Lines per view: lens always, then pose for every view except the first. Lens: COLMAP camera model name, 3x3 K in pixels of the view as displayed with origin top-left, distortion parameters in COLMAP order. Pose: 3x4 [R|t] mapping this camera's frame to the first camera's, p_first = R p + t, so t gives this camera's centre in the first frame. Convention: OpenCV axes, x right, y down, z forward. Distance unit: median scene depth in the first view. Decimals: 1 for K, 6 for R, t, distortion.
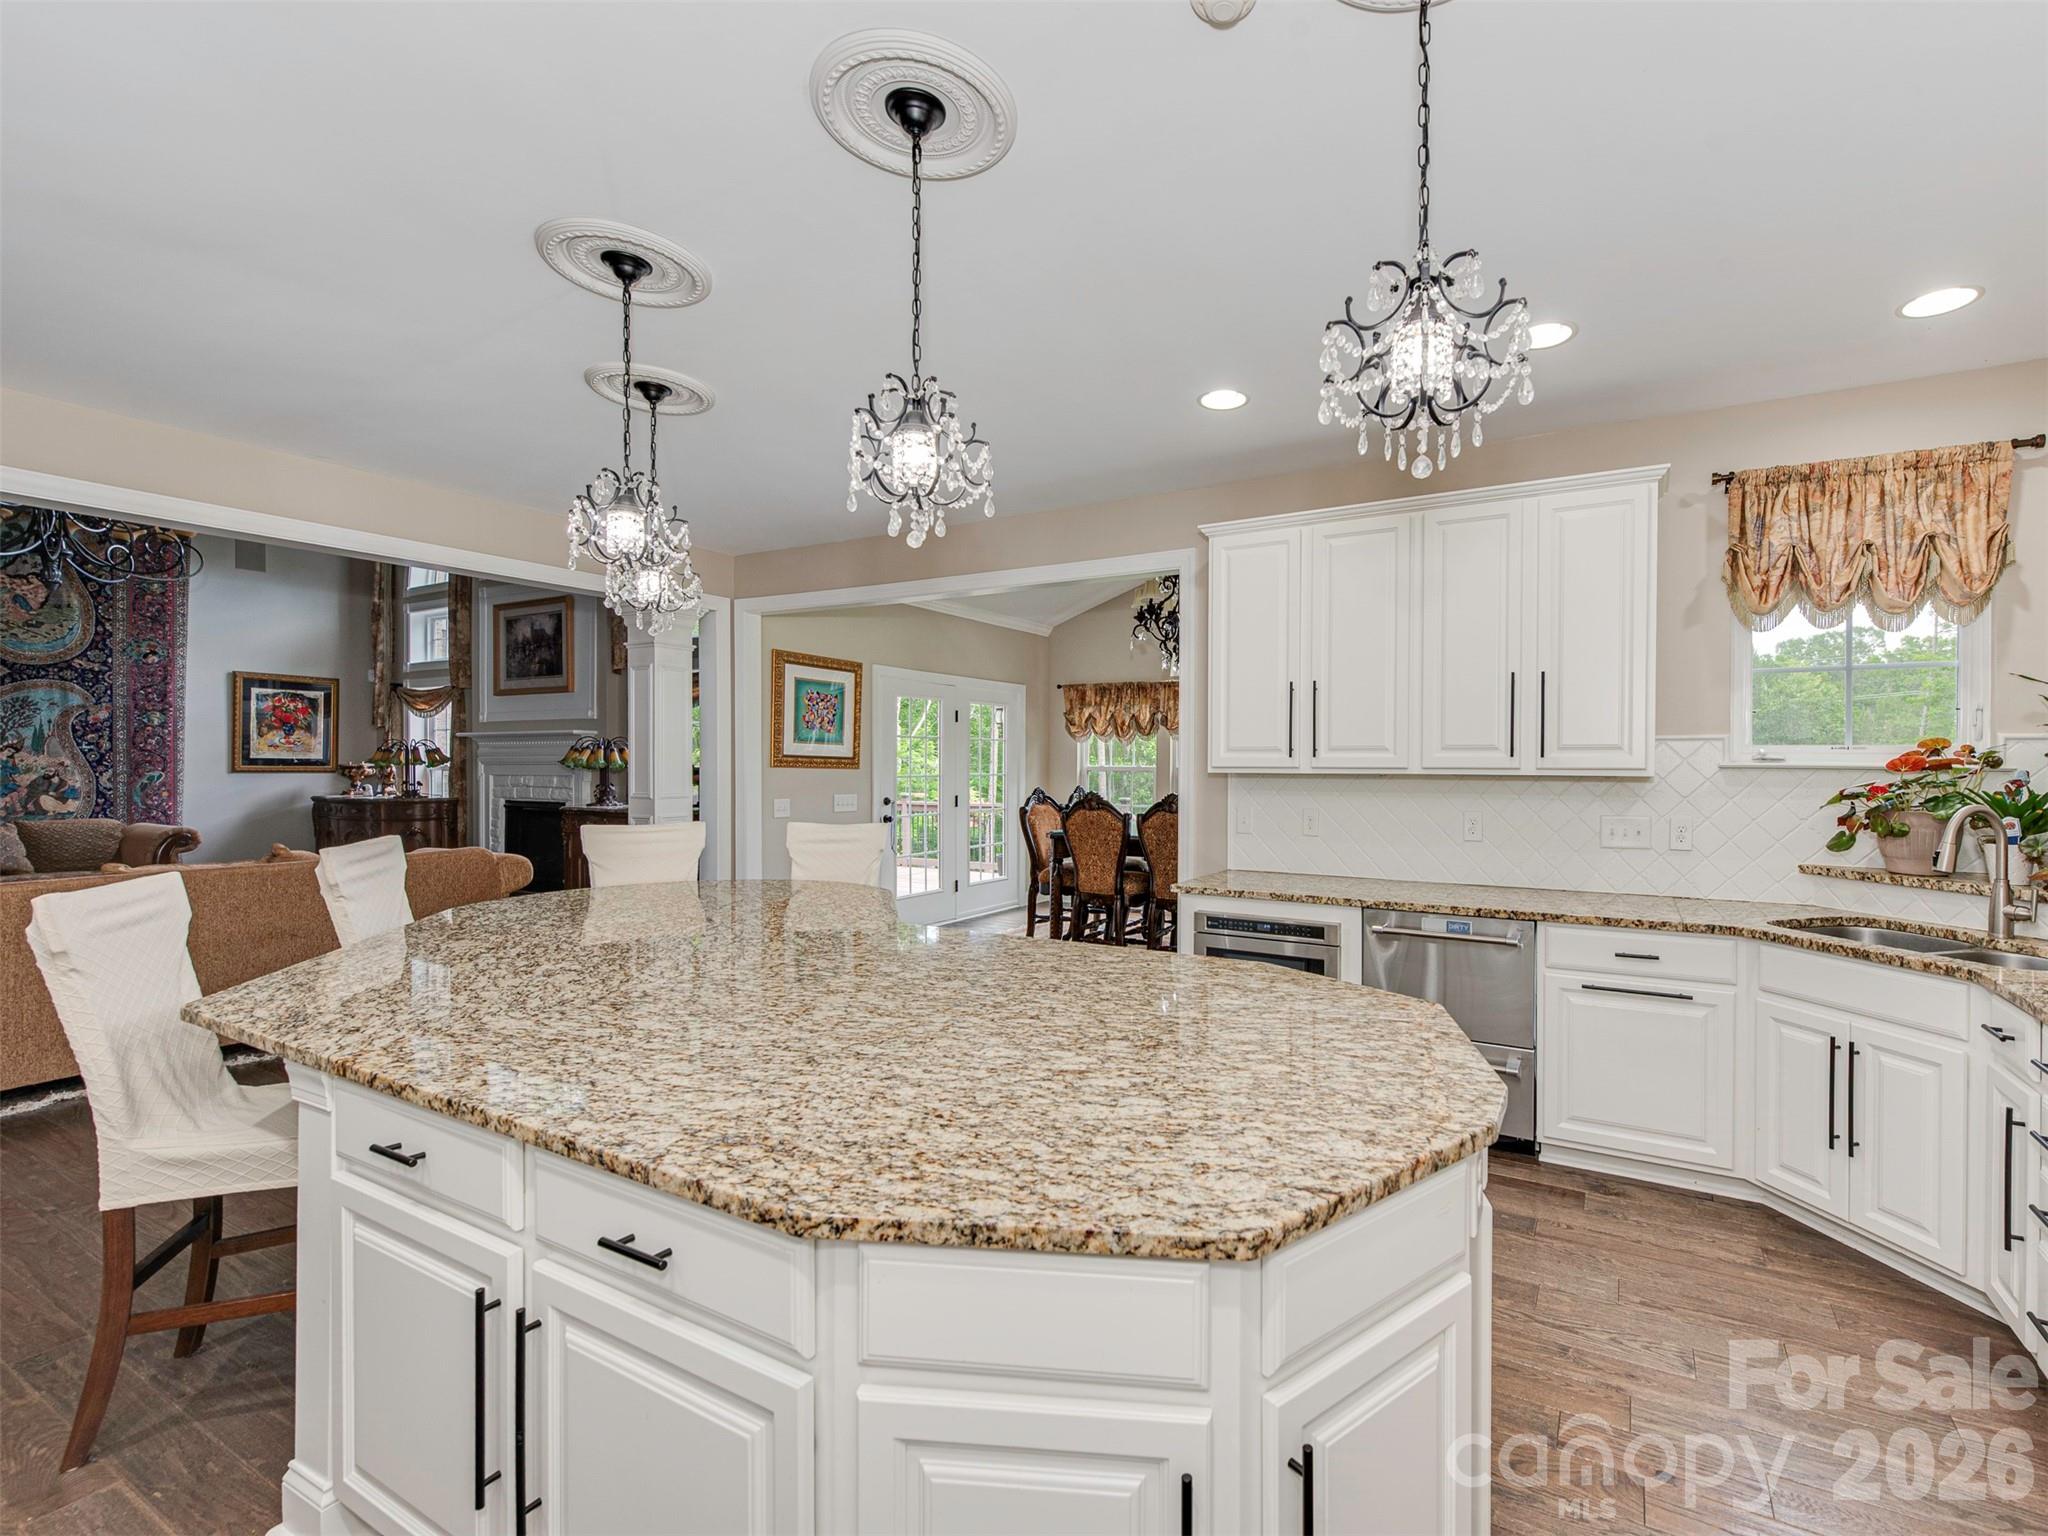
lens RADIAL K [[910.1, 0, 1141.1], [0, 910.1, 768.6], [0, 0, 1]] dist [0.007169, -0.001172]
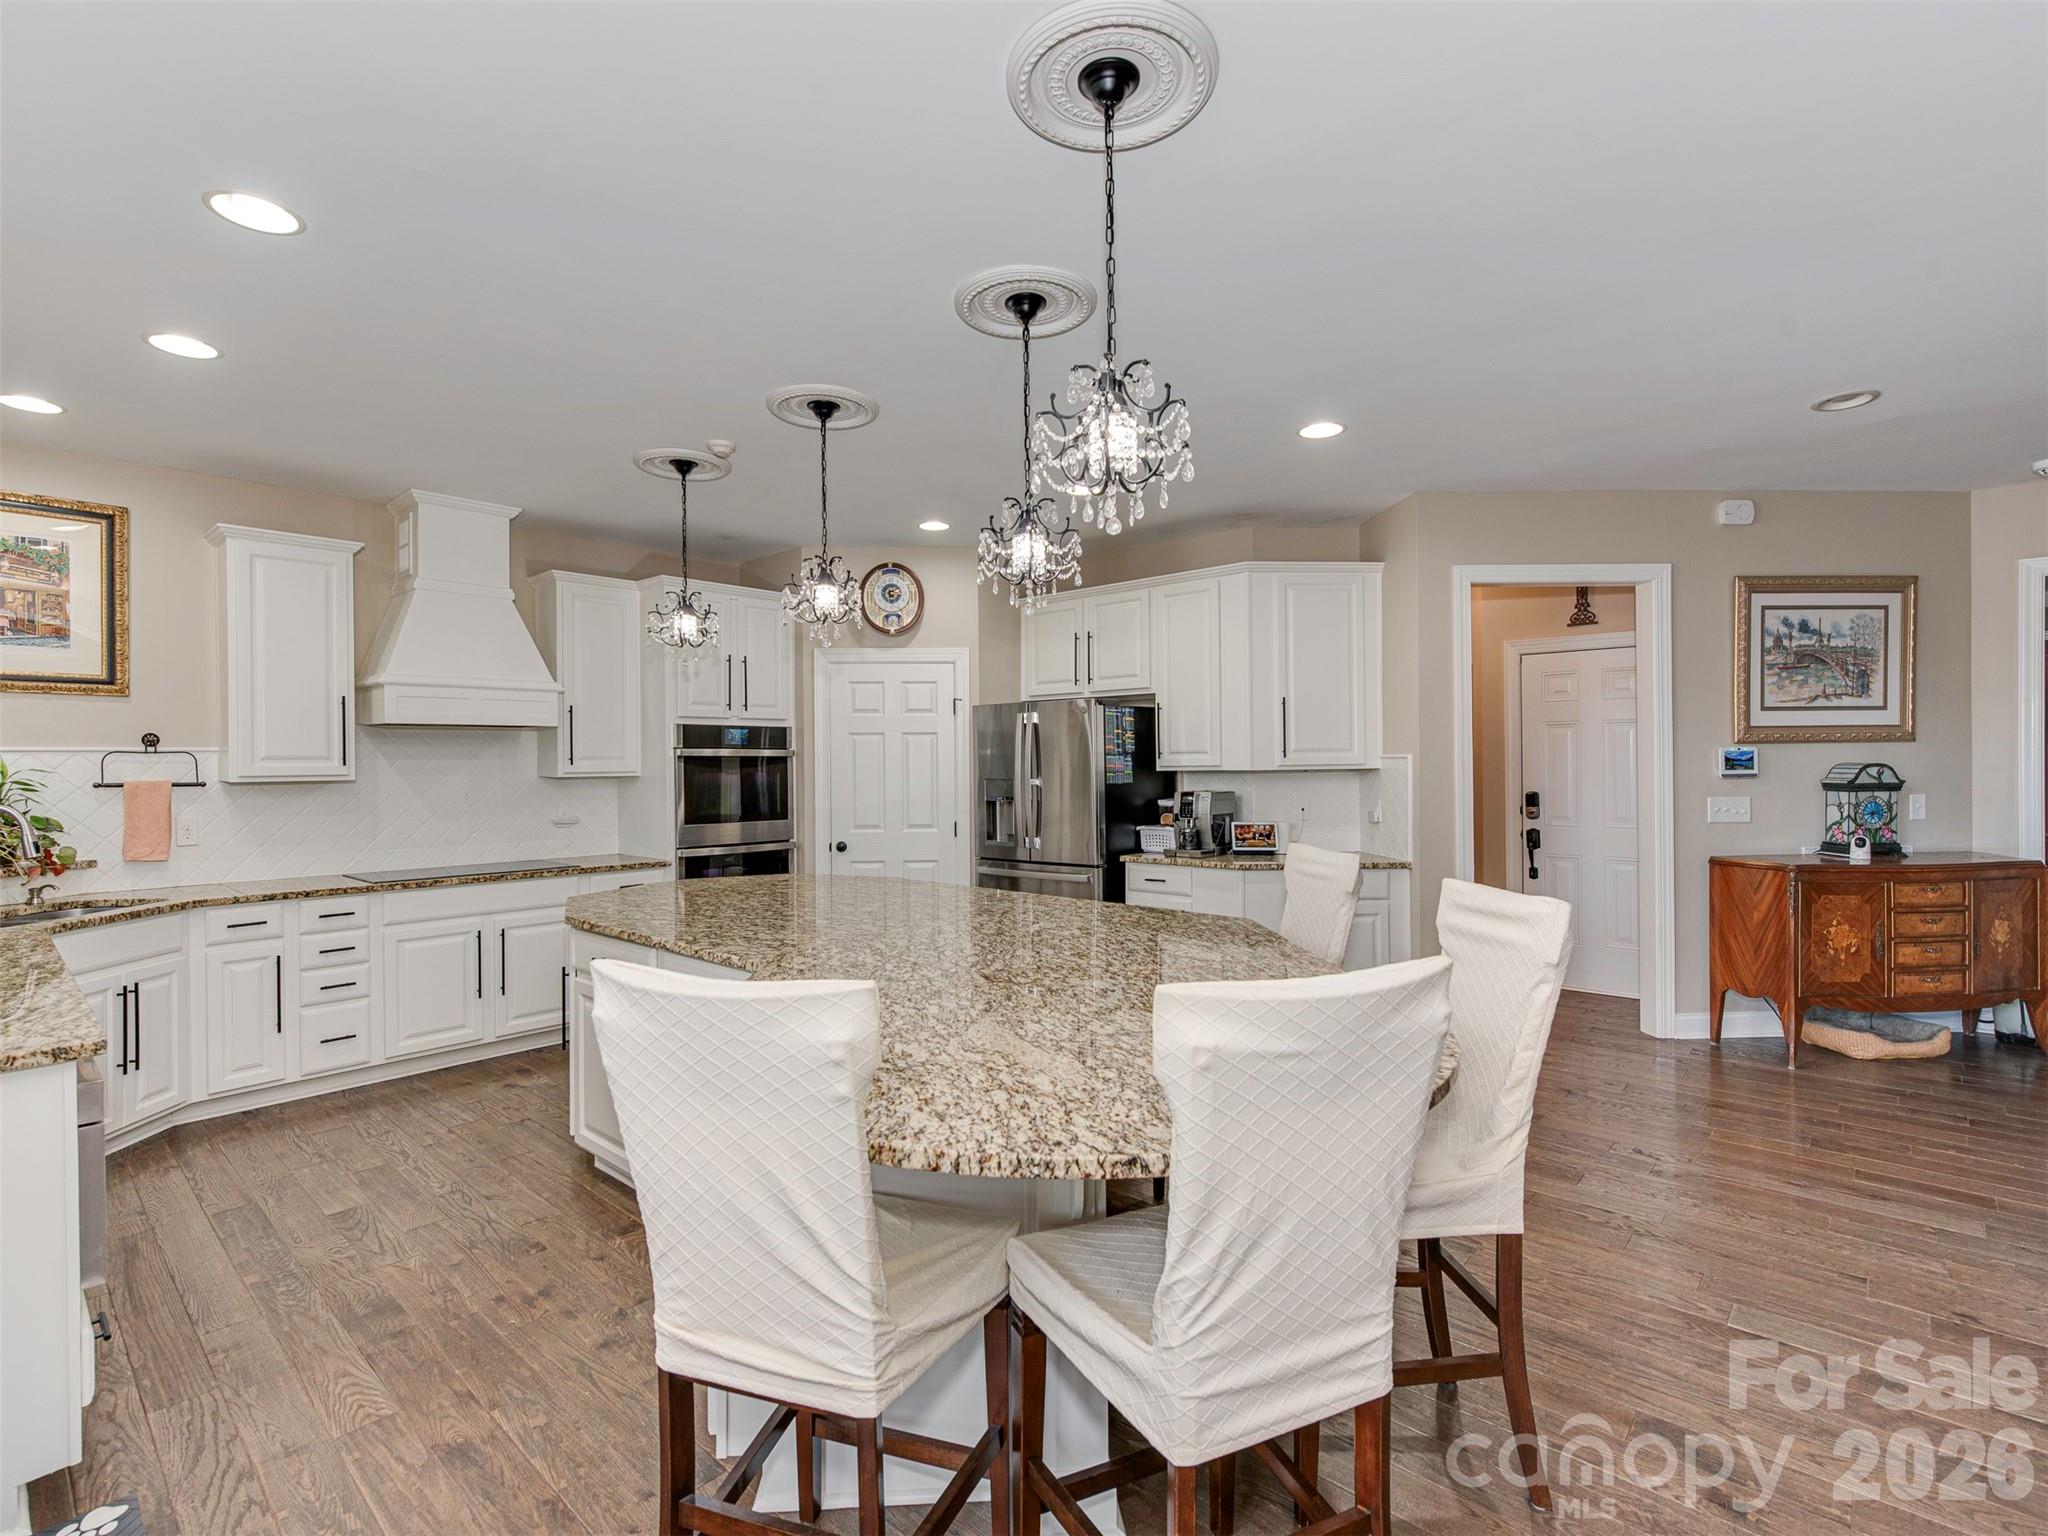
lens RADIAL K [[953.6, 0, 1024.8], [0, 953.6, 767.1], [0, 0, 1]] dist [-0.004685, -0.002277]
pose [[-0.970709, 0.002881, 0.240243, -0.333556], [0.005378, 0.999938, 0.009736, -0.007344], [-0.240200, 0.010743, -0.970664, 0.849440]]
